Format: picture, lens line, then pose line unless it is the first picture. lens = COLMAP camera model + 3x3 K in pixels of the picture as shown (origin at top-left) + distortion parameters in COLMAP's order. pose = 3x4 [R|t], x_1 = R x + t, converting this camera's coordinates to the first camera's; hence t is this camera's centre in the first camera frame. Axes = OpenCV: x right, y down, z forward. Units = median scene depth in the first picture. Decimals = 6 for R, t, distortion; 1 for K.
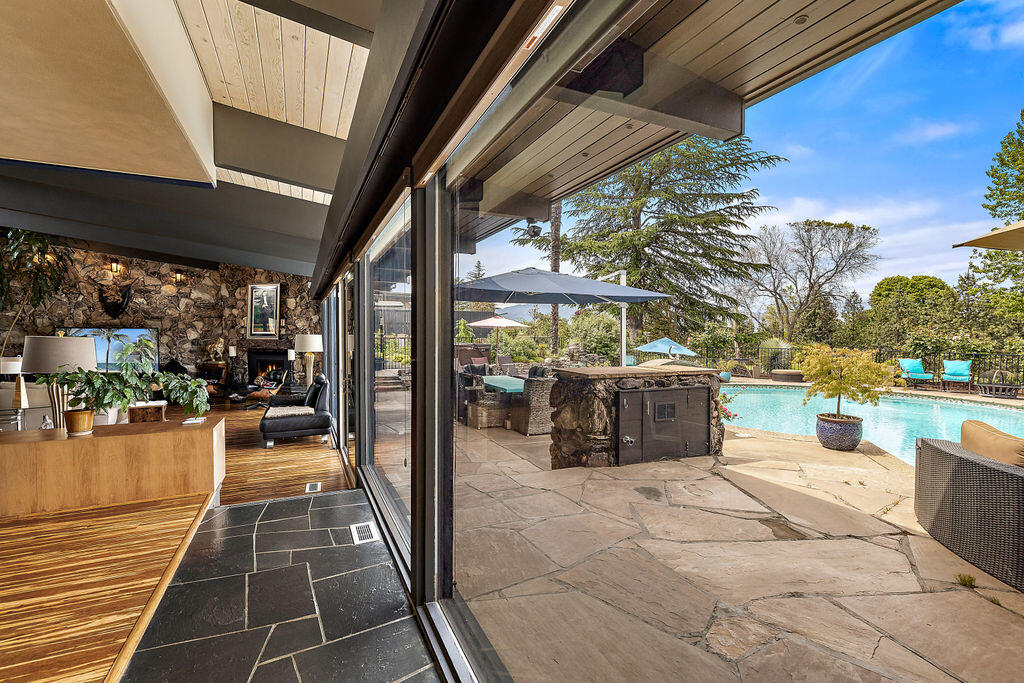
lens RADIAL K [[468.6, 0, 512.4], [0, 468.6, 333.1], [0, 0, 1]] dist [0.003509, 0.000390]
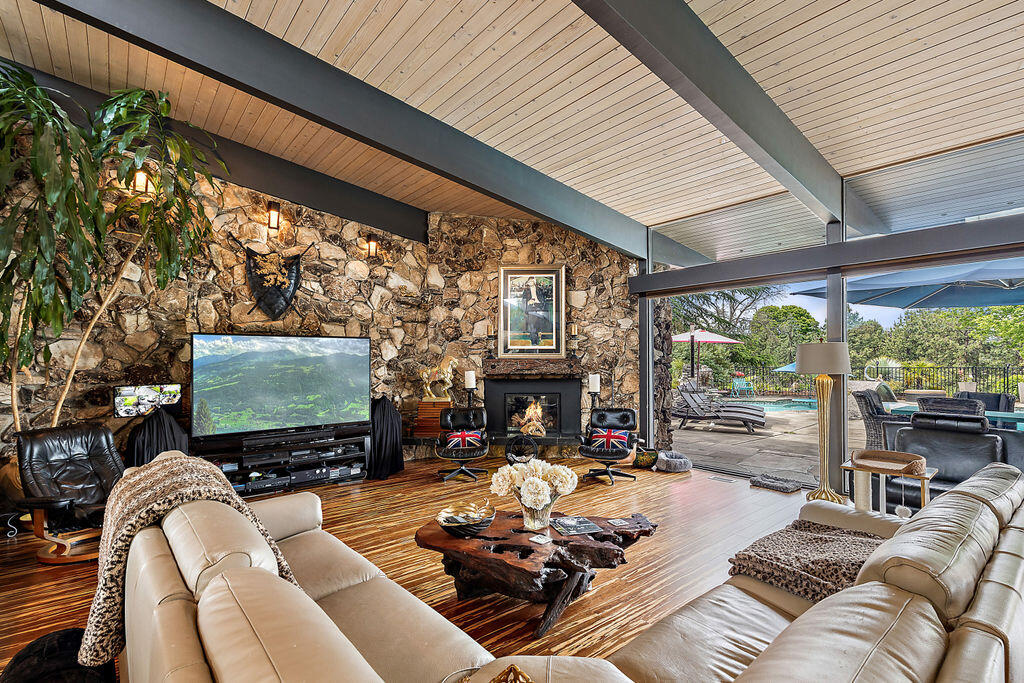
lens RADIAL K [[468.6, 0, 512.4], [0, 468.6, 333.1], [0, 0, 1]] dist [0.003509, 0.000390]
pose [[0.964672, 0.006183, 0.263383, -0.700808], [0.007723, 0.998631, -0.051728, 0.011661], [-0.263342, 0.051935, 0.963304, 0.427735]]
